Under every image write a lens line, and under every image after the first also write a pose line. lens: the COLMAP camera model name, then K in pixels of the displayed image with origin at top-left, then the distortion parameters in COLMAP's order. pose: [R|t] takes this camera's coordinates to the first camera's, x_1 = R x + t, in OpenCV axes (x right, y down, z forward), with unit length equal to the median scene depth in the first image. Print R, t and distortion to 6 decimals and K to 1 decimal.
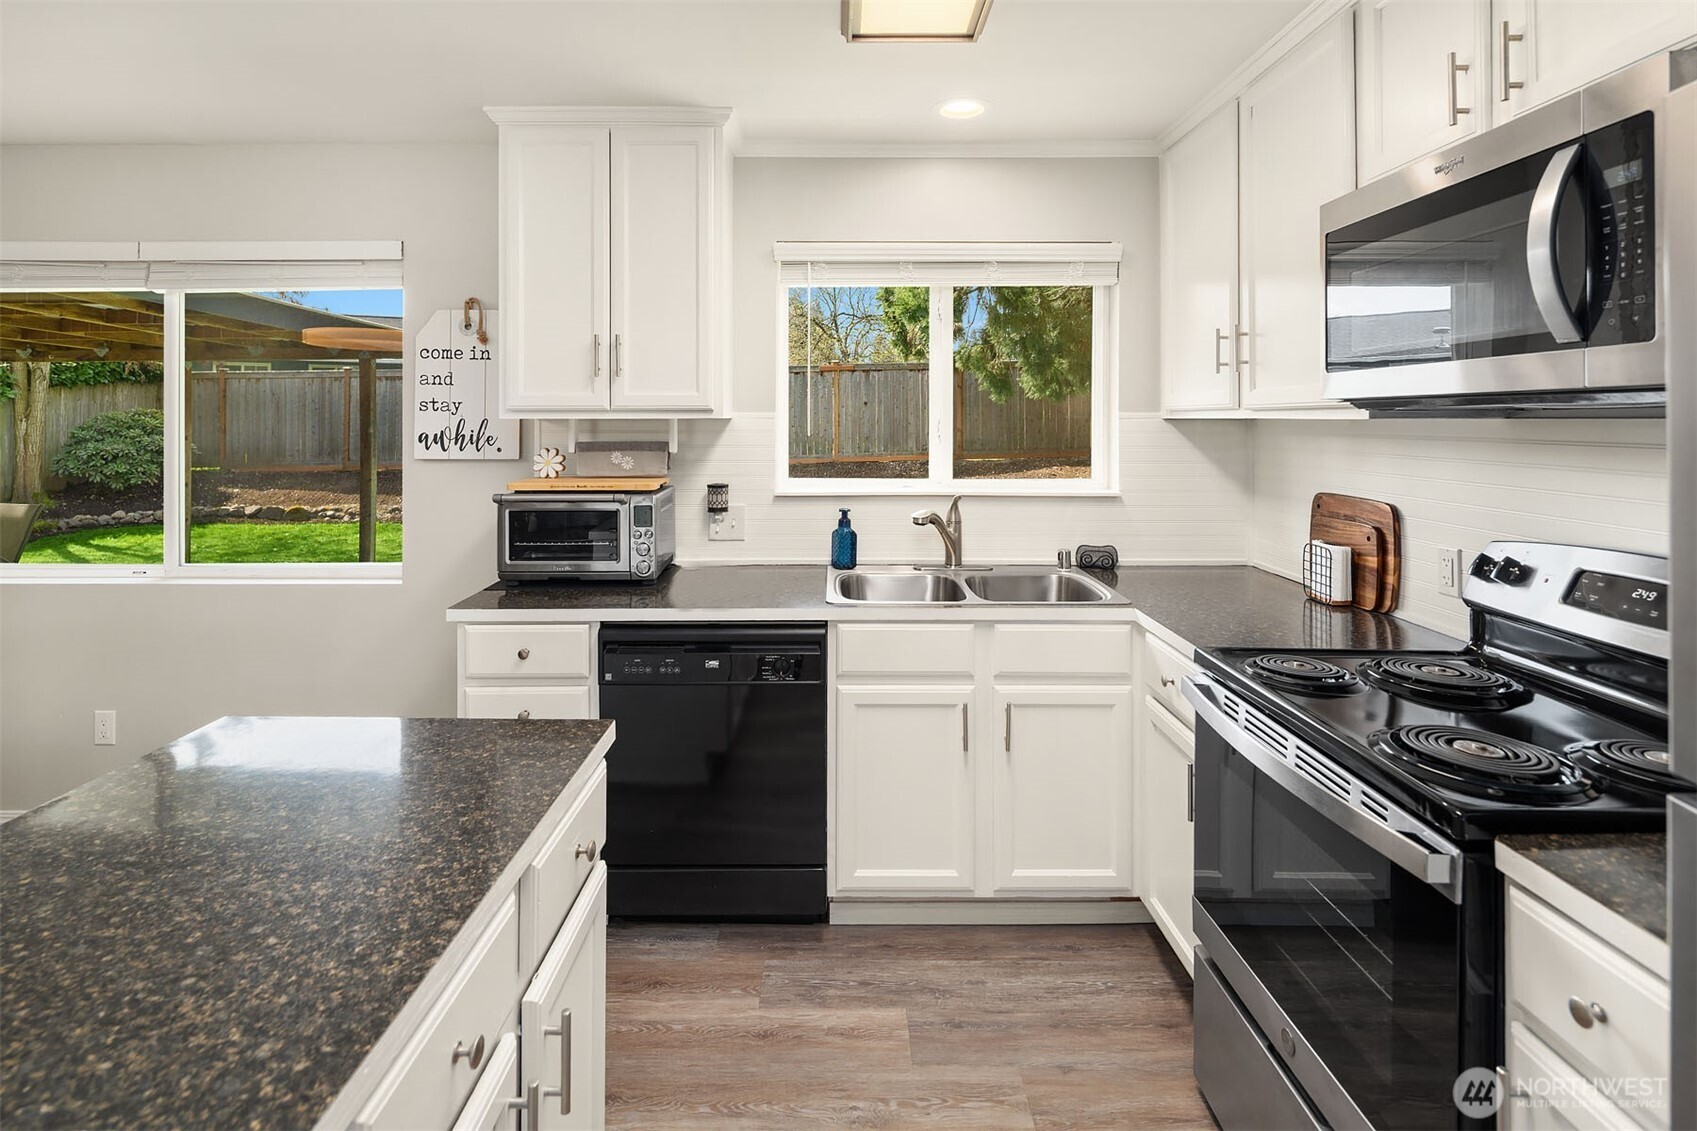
lens RADIAL K [[846.2, 0, 795.9], [0, 846.2, 414.7], [0, 0, 1]] dist [0.011896, -0.004371]
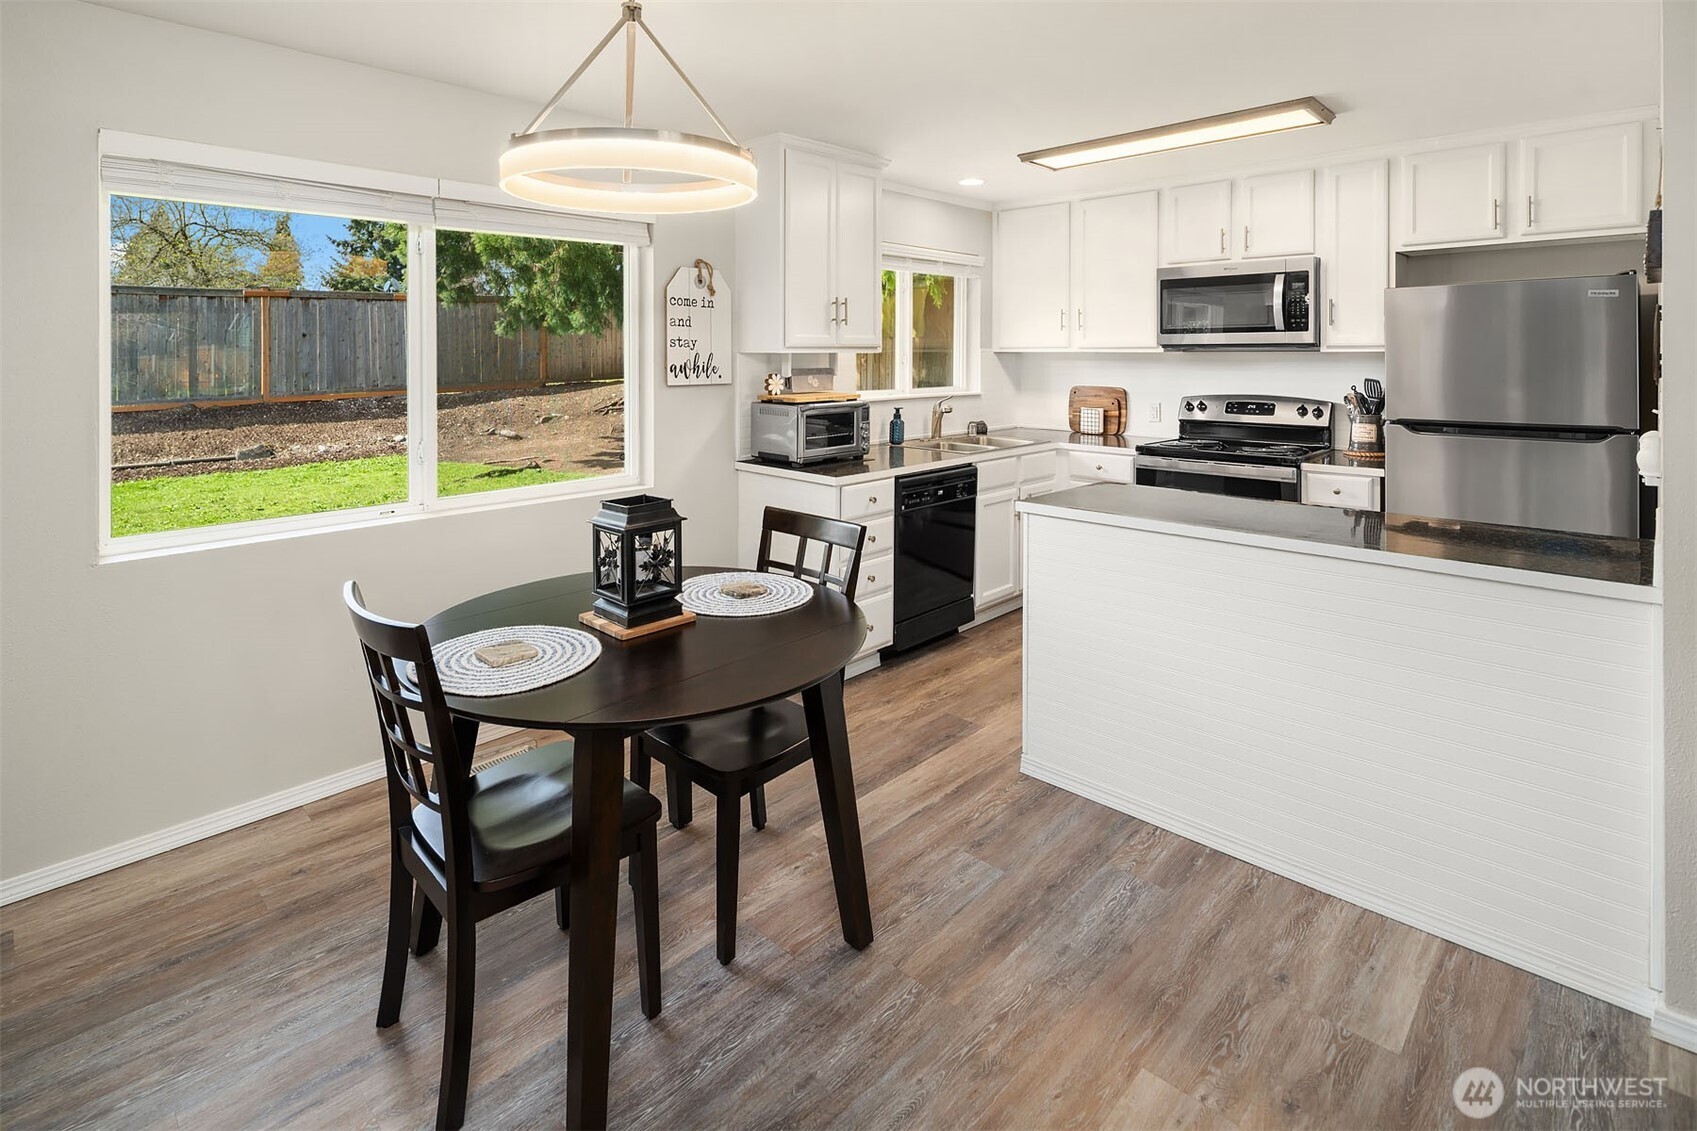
lens RADIAL K [[846.2, 0, 815.8], [0, 846.2, 358.8], [0, 0, 1]] dist [0.011896, -0.004371]
pose [[0.696357, -0.007198, 0.717659, -1.192313], [-0.001821, 0.999929, 0.011796, -0.002101], [-0.717693, -0.009521, 0.696294, -0.024745]]
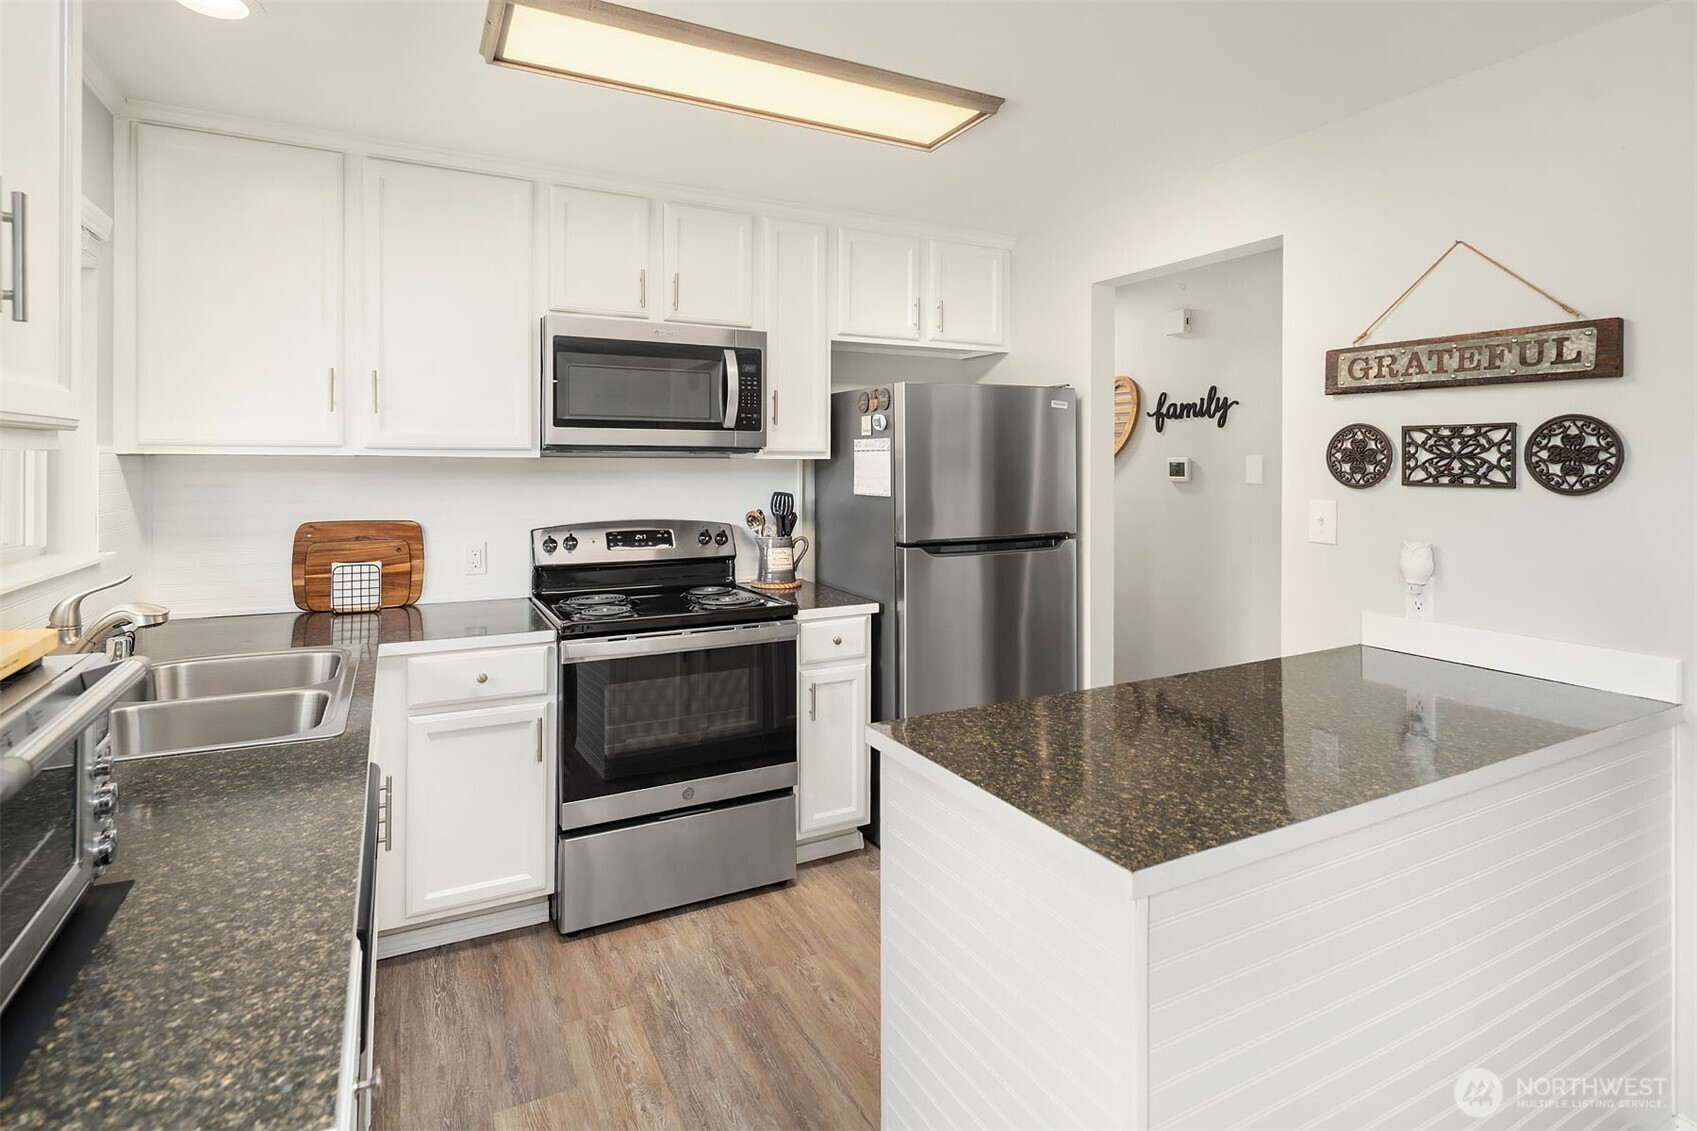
lens RADIAL K [[846.2, 0, 822.4], [0, 846.2, 469.5], [0, 0, 1]] dist [0.011896, -0.004371]
pose [[-0.461537, -0.012698, 0.887030, -0.579443], [-0.010820, 0.999904, 0.008684, 0.005145], [-0.887055, -0.005590, -0.461630, 0.776022]]
